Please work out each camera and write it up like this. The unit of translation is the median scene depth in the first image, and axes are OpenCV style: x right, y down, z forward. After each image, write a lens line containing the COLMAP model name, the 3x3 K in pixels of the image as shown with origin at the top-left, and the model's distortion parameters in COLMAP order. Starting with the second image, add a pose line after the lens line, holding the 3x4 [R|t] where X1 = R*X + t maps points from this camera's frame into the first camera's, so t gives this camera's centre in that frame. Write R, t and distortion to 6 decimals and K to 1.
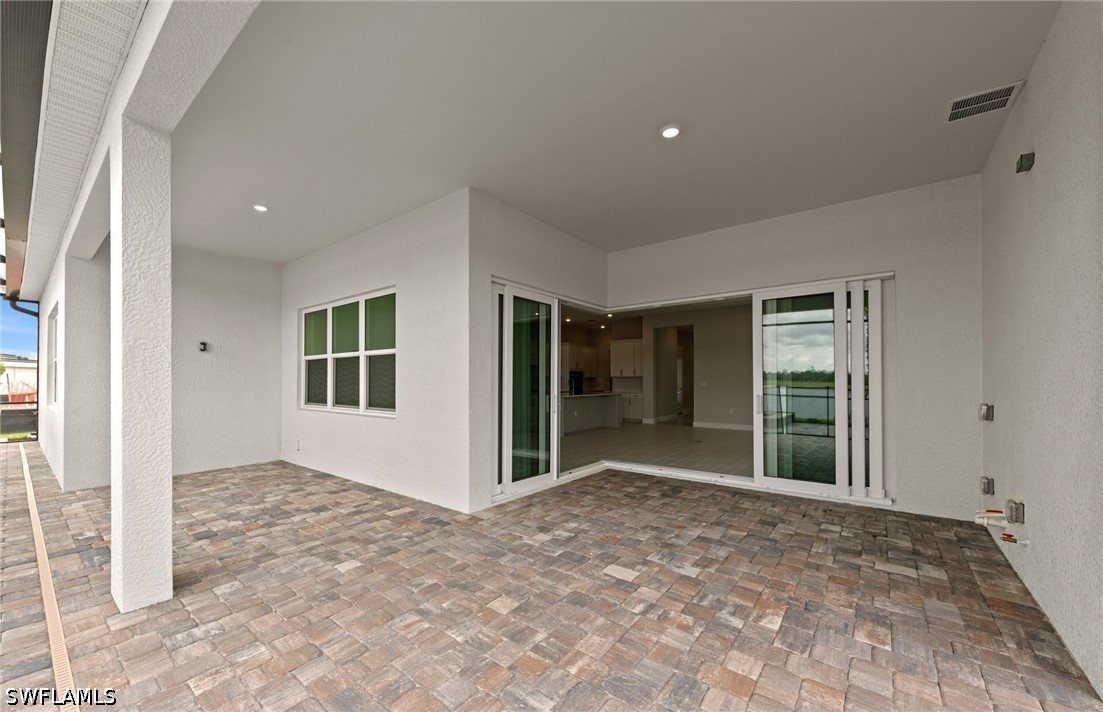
lens RADIAL K [[421.3, 0, 550.1], [0, 421.3, 373.0], [0, 0, 1]] dist [0.000271, 0.000175]
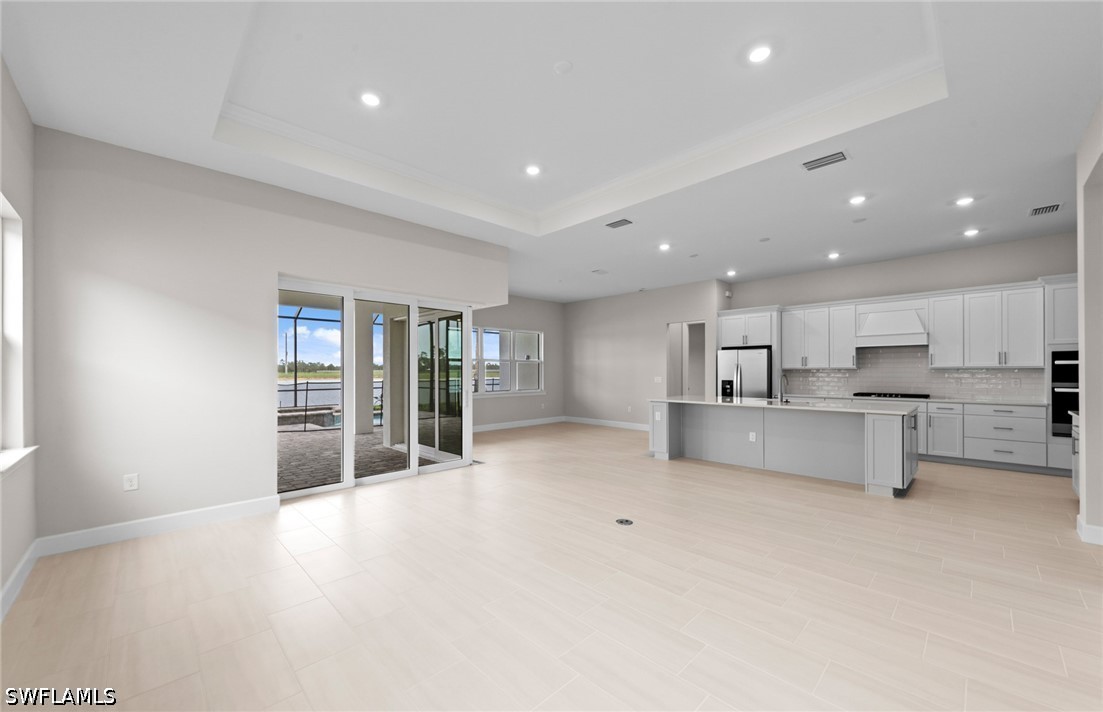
lens RADIAL K [[419.4, 0, 548.2], [0, 419.4, 370.7], [0, 0, 1]] dist [0.000713, 0.000113]
pose [[-0.136241, -0.000555, -0.990676, 1.805232], [0.023552, 0.999715, -0.003799, 0.013013], [0.990396, -0.023850, -0.136189, 2.248000]]
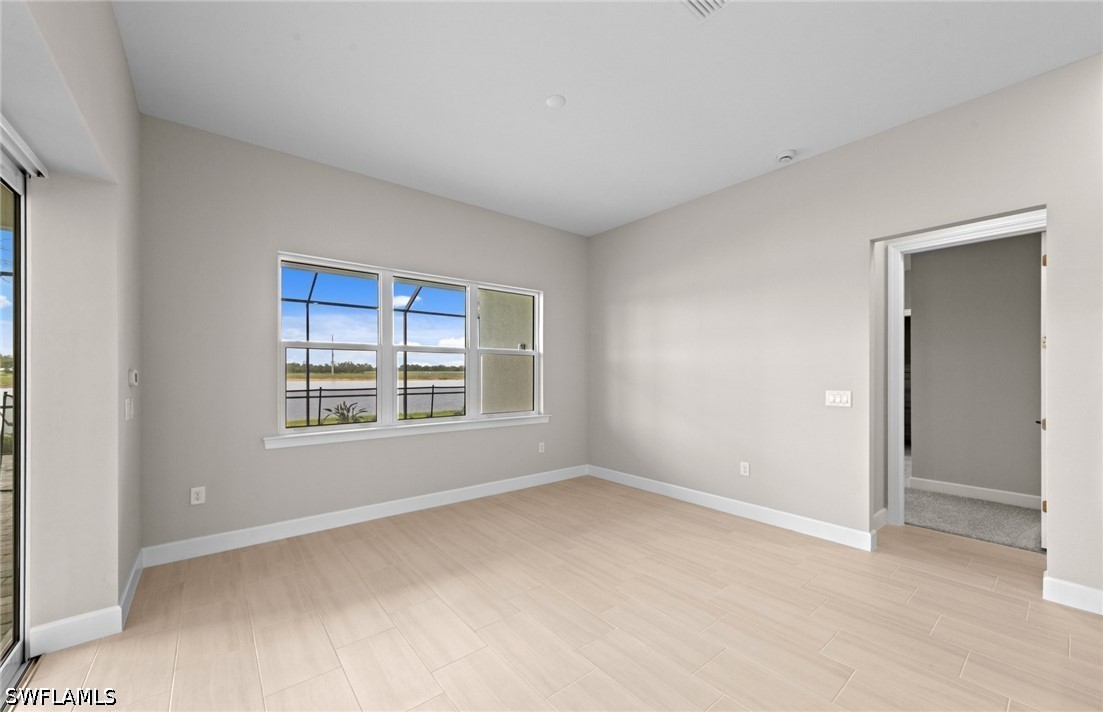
lens RADIAL K [[421.3, 0, 550.1], [0, 421.3, 373.0], [0, 0, 1]] dist [0.000271, 0.000175]
pose [[-0.225188, 0.000186, -0.974315, 0.303383], [0.019307, 0.999804, -0.004272, 0.008472], [0.974124, -0.019773, -0.225147, 2.155889]]
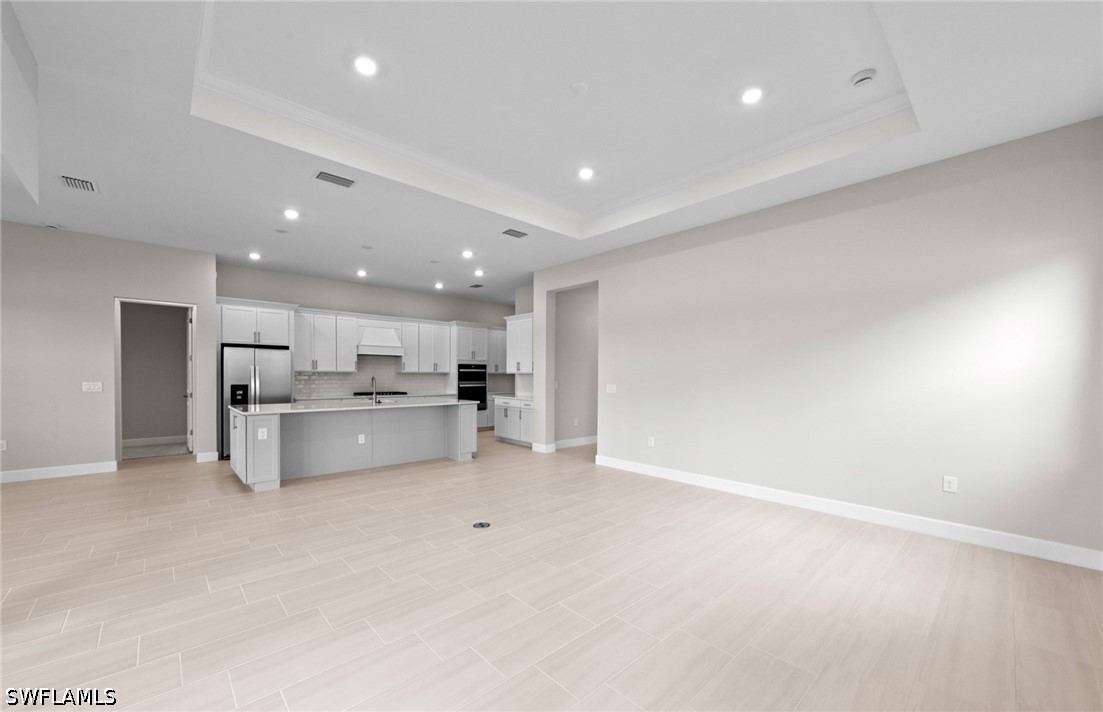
lens RADIAL K [[424.6, 0, 549.9], [0, 424.6, 379.0], [0, 0, 1]] dist [0.002634, 0.000325]
pose [[0.987852, 0.006651, -0.155255, 1.107181], [-0.002036, 0.999552, 0.029867, -0.004283], [0.155384, -0.029188, 0.987423, 1.326153]]
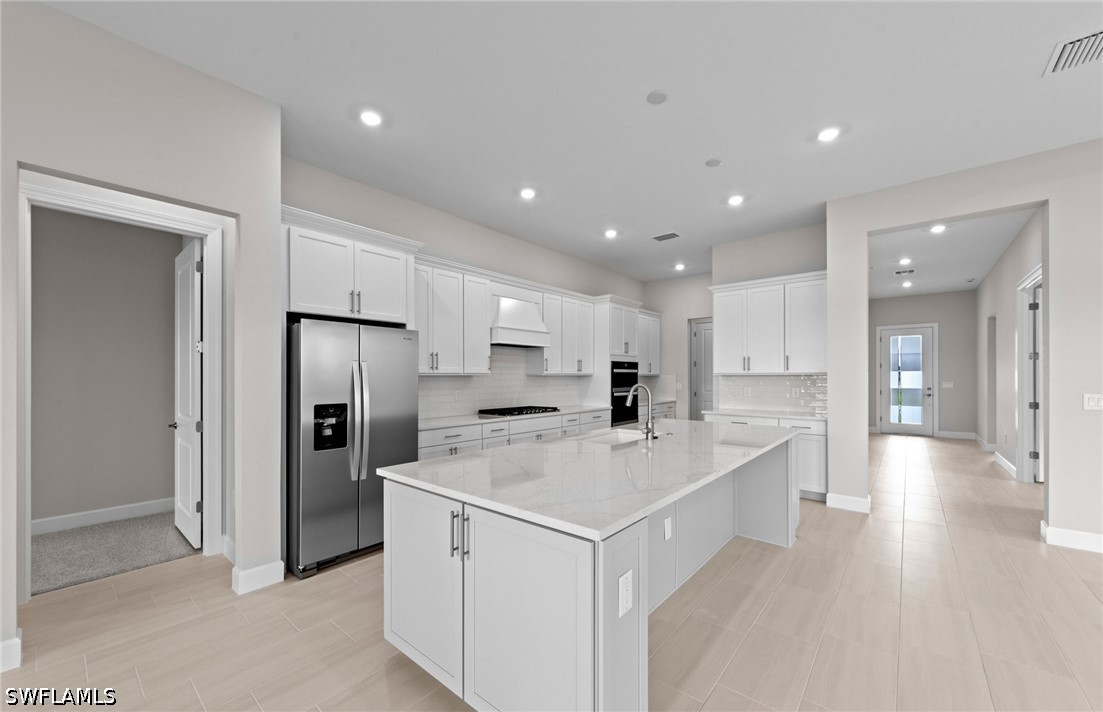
lens RADIAL K [[421.3, 0, 550.1], [0, 421.3, 373.0], [0, 0, 1]] dist [0.000271, 0.000175]
pose [[0.999161, -0.001968, -0.040897, 0.007780], [0.002465, 0.999924, 0.012106, 0.008759], [0.040870, -0.012197, 0.999090, 2.095972]]
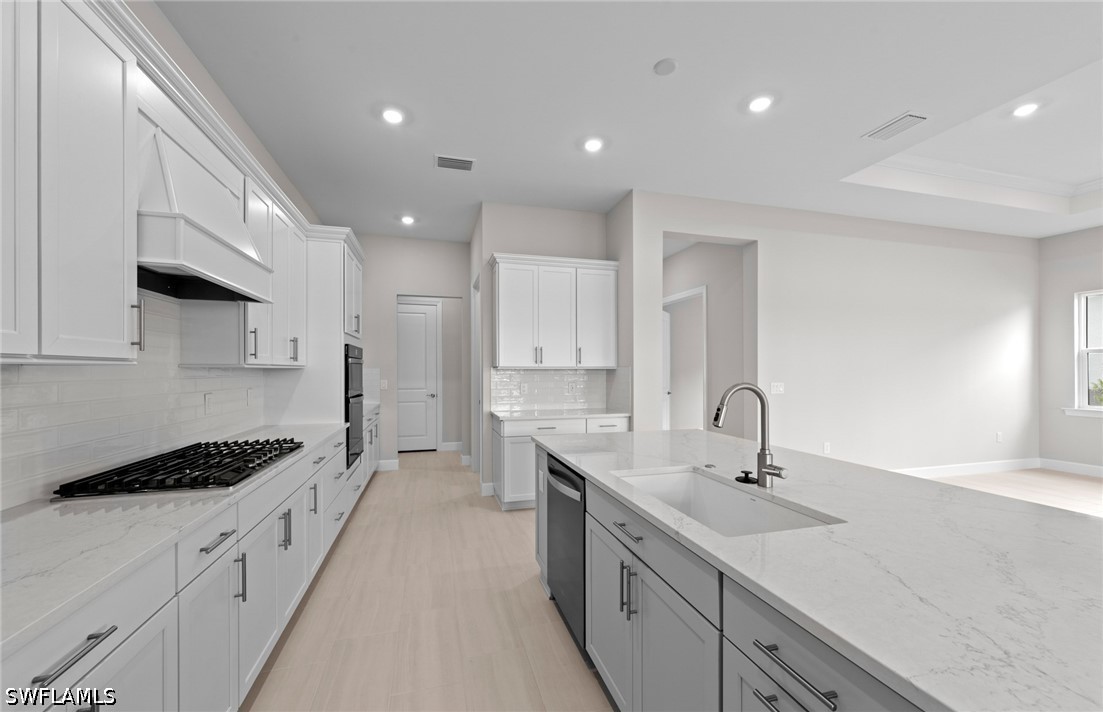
lens RADIAL K [[421.3, 0, 550.1], [0, 421.3, 373.0], [0, 0, 1]] dist [0.000271, 0.000175]
pose [[0.590951, -0.004875, 0.806693, -0.312810], [-0.015830, 0.999719, 0.017638, 0.024155], [-0.806552, -0.023193, 0.590707, 2.799872]]
